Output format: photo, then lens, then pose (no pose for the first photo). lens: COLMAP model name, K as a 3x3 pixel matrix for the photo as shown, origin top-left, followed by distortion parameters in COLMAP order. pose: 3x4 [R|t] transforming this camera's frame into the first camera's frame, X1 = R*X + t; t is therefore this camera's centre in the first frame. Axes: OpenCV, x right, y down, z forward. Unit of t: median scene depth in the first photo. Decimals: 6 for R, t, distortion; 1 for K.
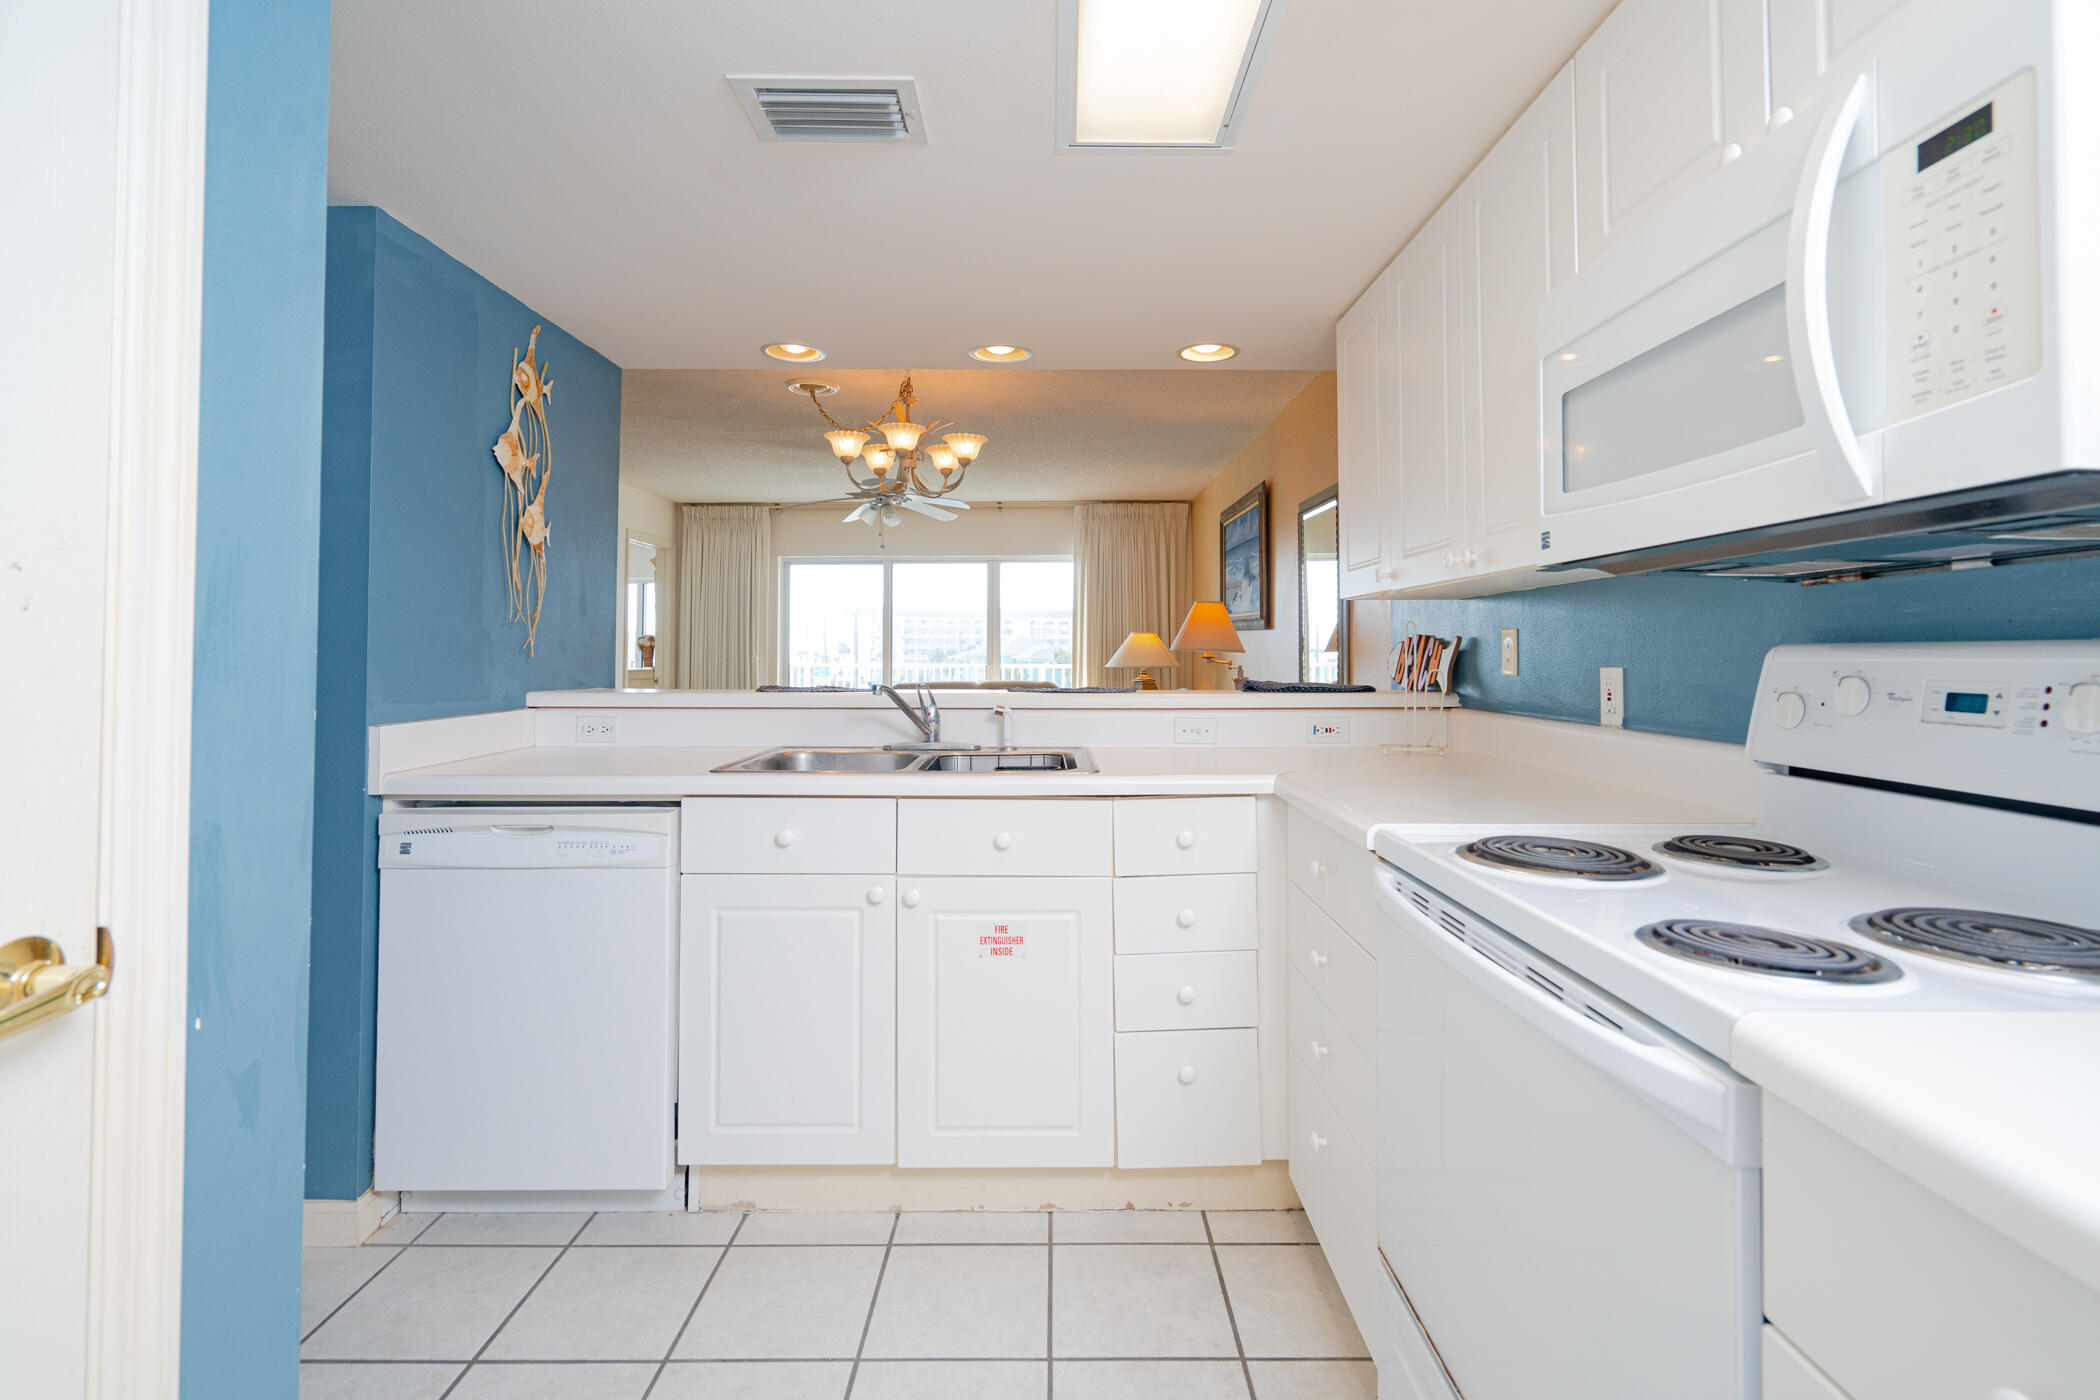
lens RADIAL K [[962.0, 0, 1049.9], [0, 962.0, 671.7], [0, 0, 1]] dist [-0.039326, 0.000753]
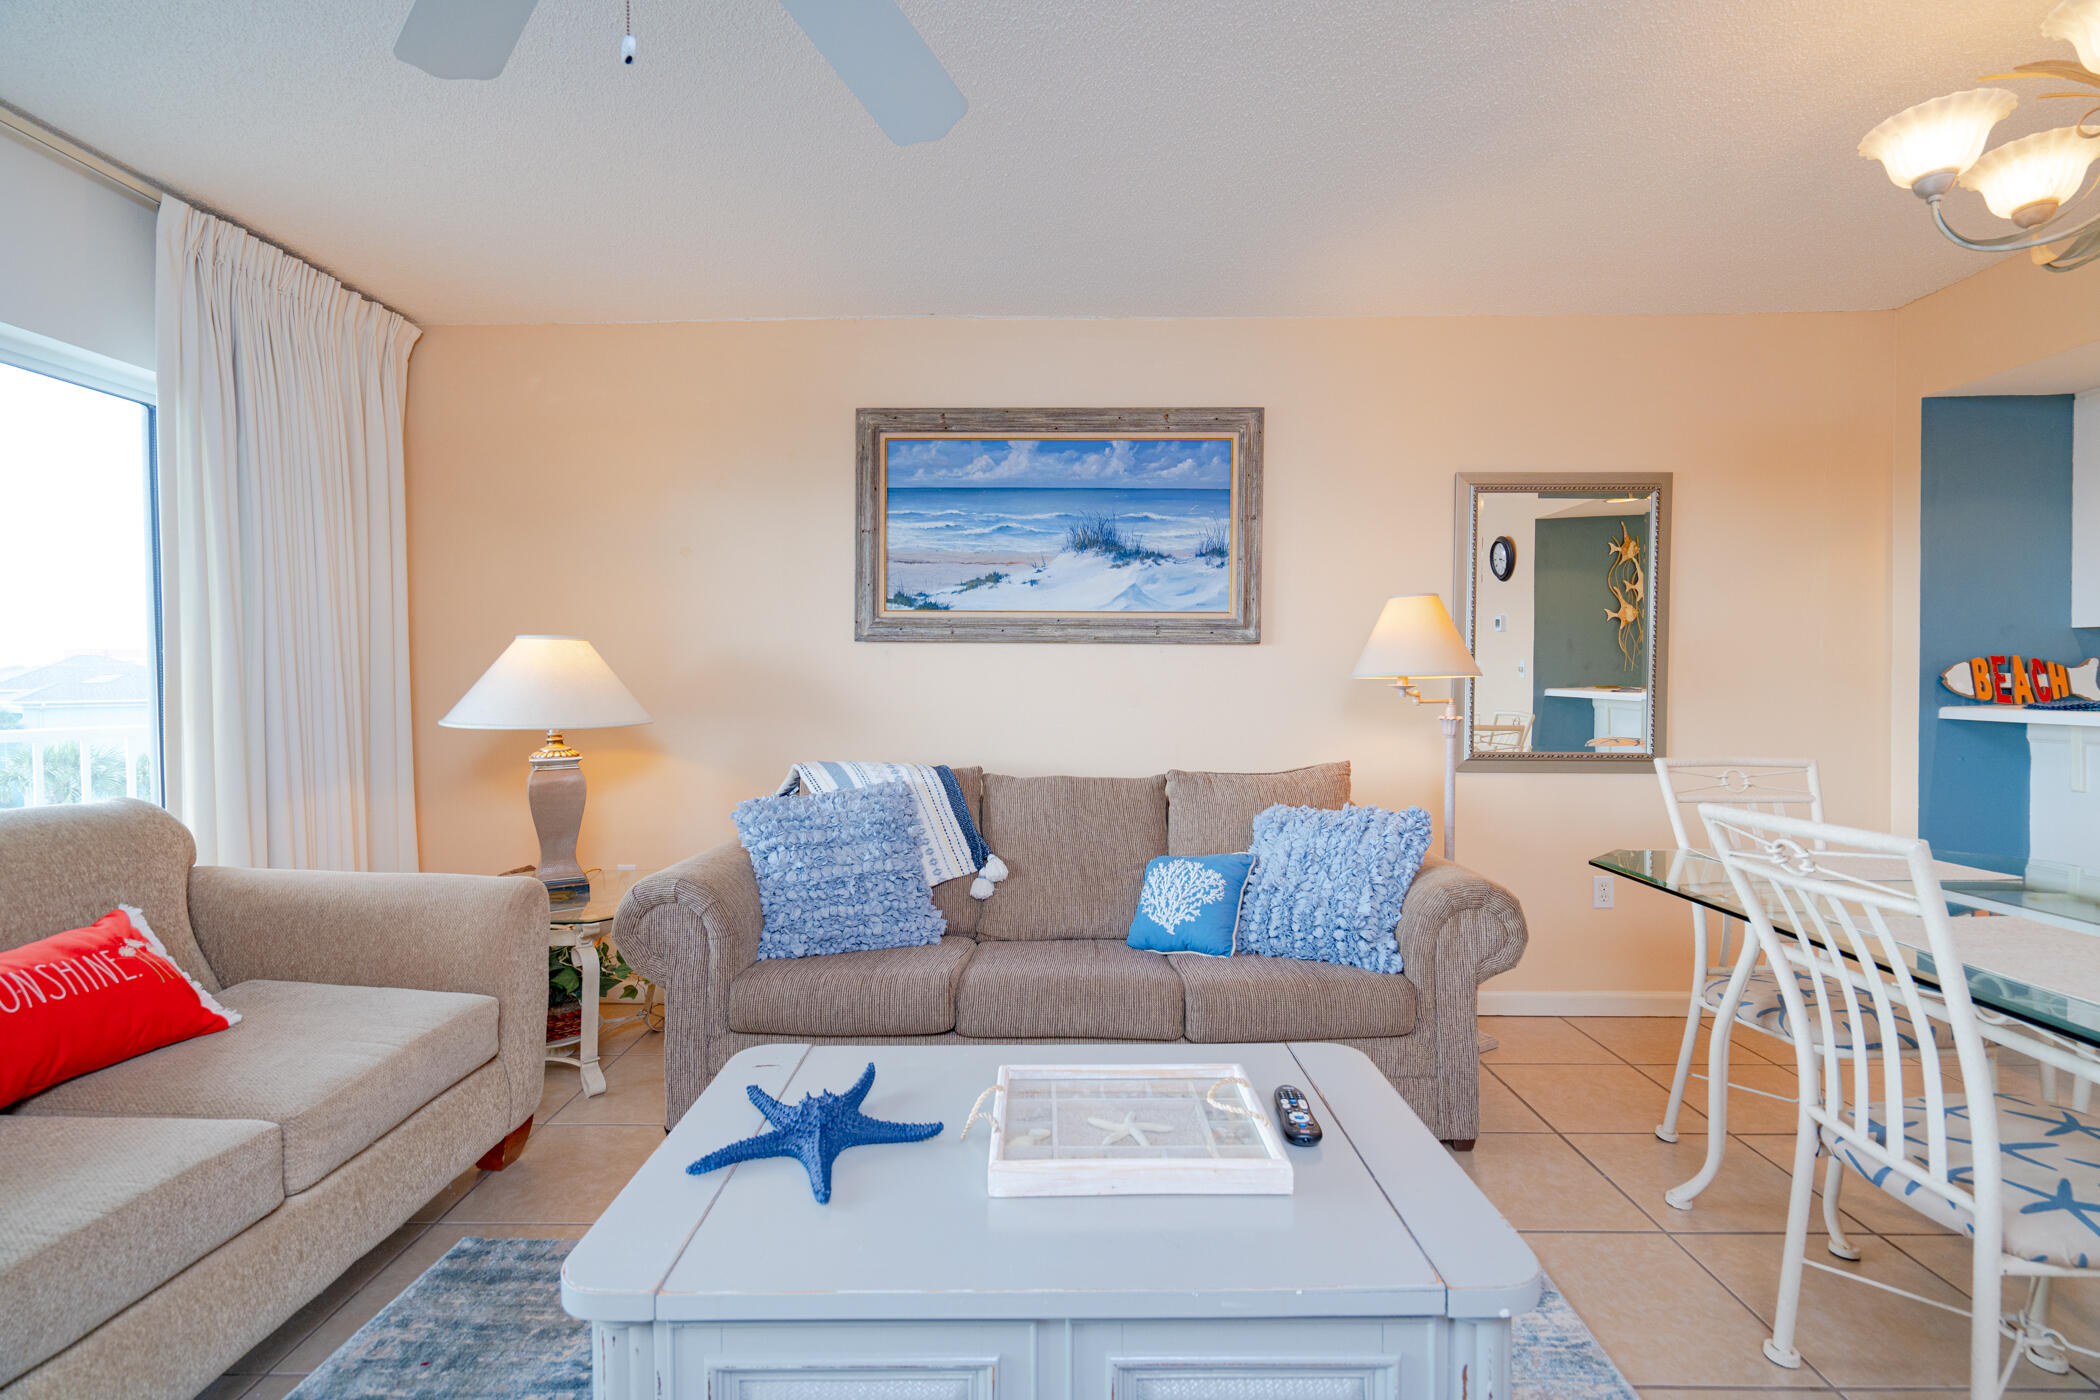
lens RADIAL K [[943.2, 0, 1054.8], [0, 943.2, 697.7], [0, 0, 1]] dist [-0.000828, 0.000527]
pose [[0.020024, -0.020639, 0.999586, -0.869989], [0.031345, 0.999308, 0.020005, -0.054105], [-0.999308, 0.030931, 0.020657, 2.430496]]
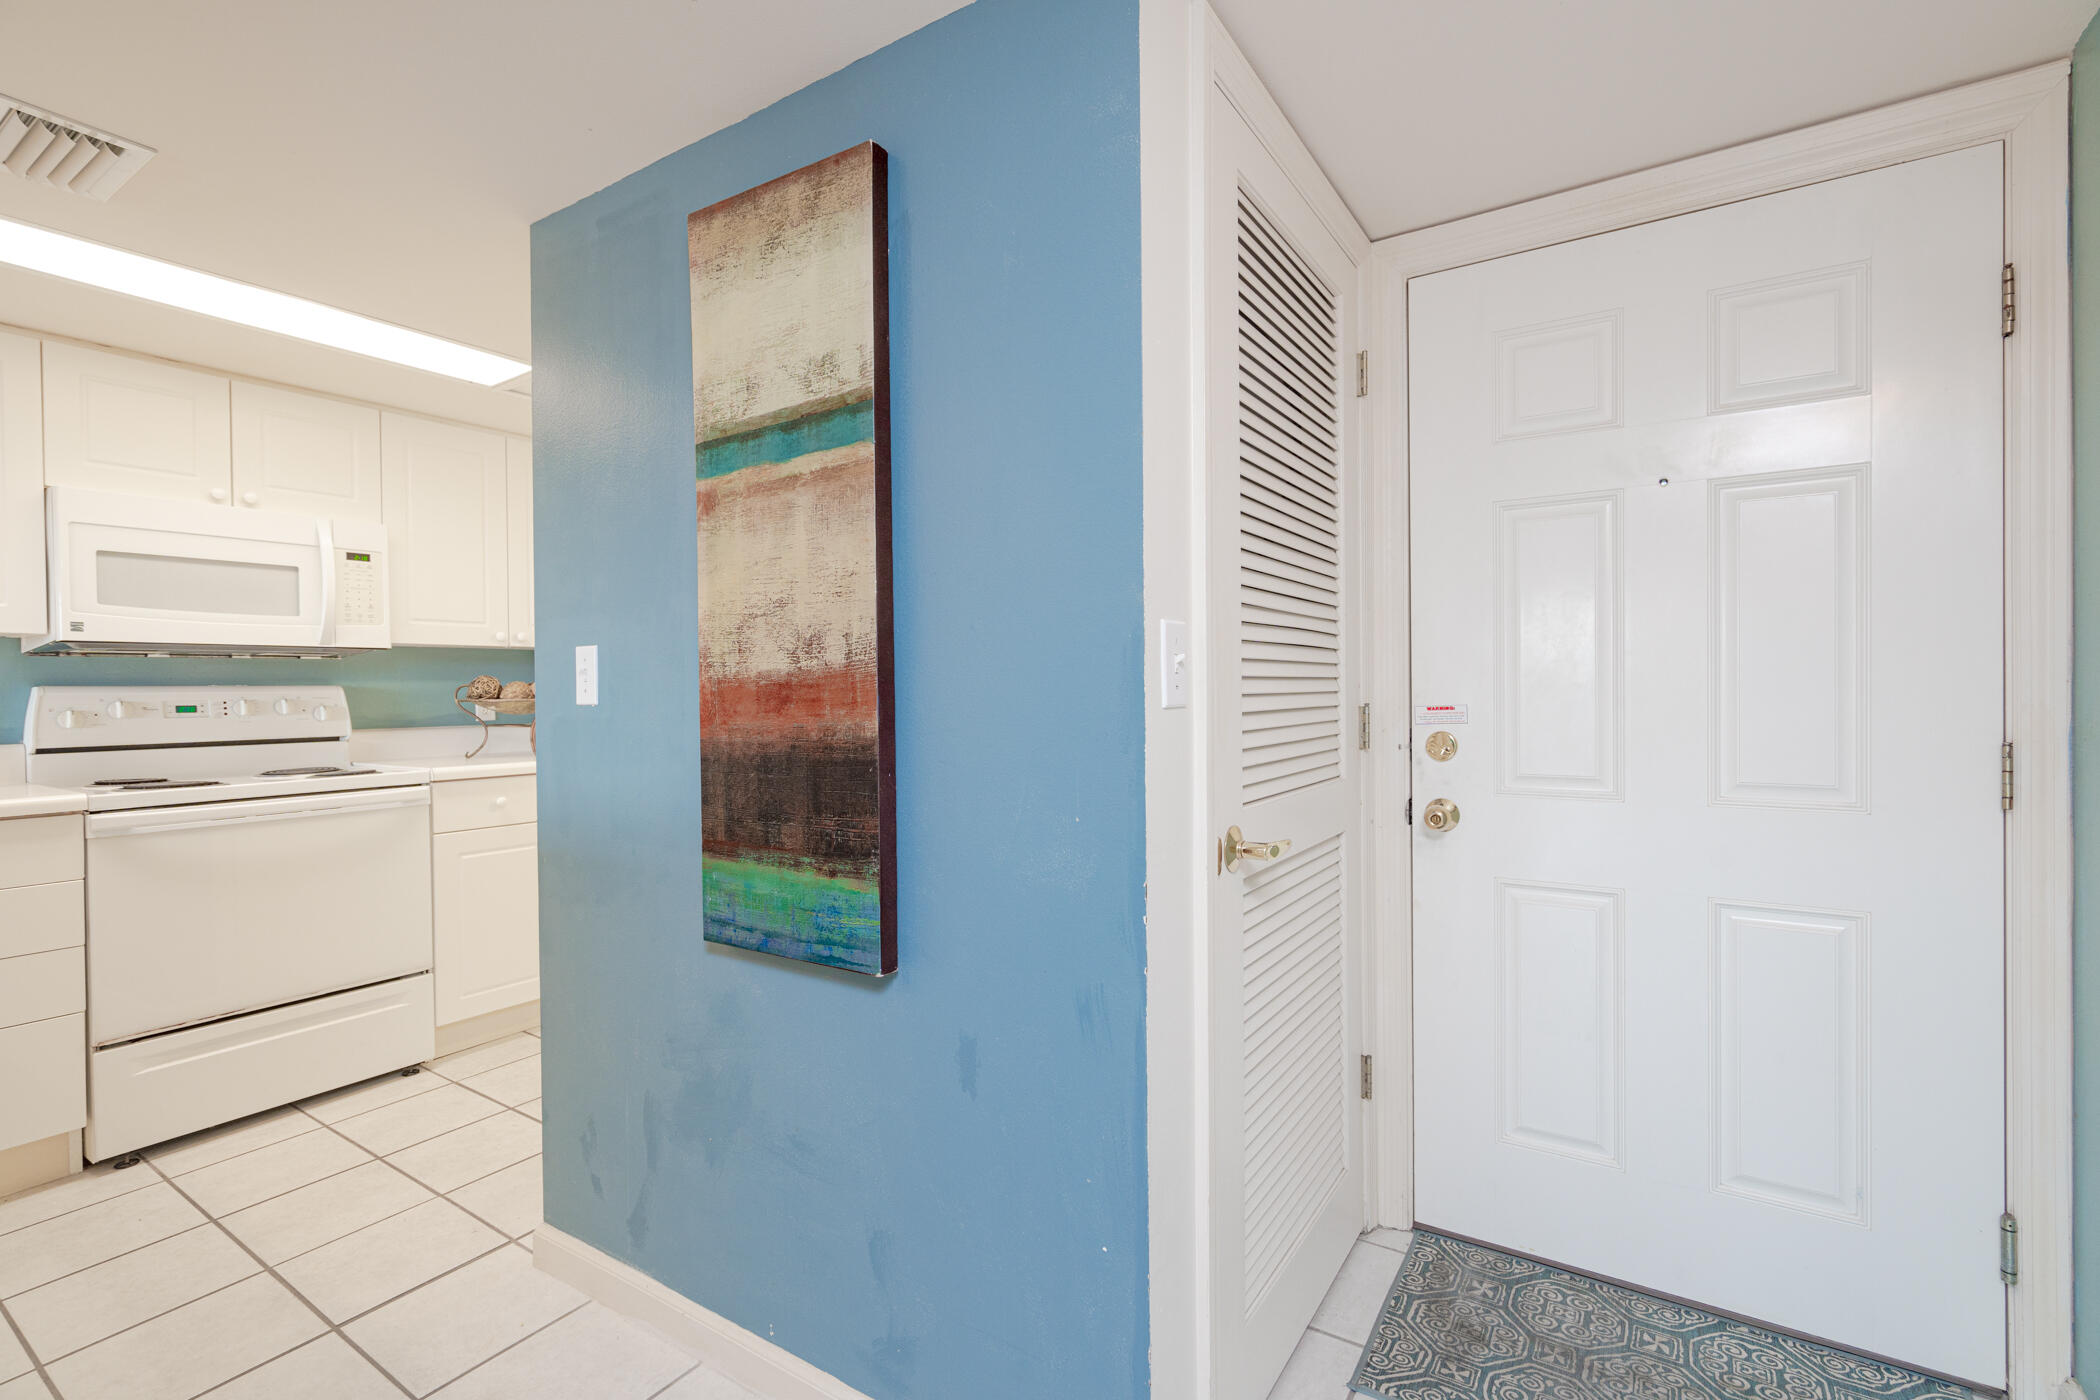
lens RADIAL K [[938.1, 0, 1050.0], [0, 938.1, 700.0], [0, 0, 1]] dist [-0.001394, 0.000250]
pose [[-0.838889, 0.000387, 0.544303, -1.106734], [0.018923, 0.999416, 0.028455, -0.009684], [-0.543974, 0.034170, -0.838406, 0.822094]]
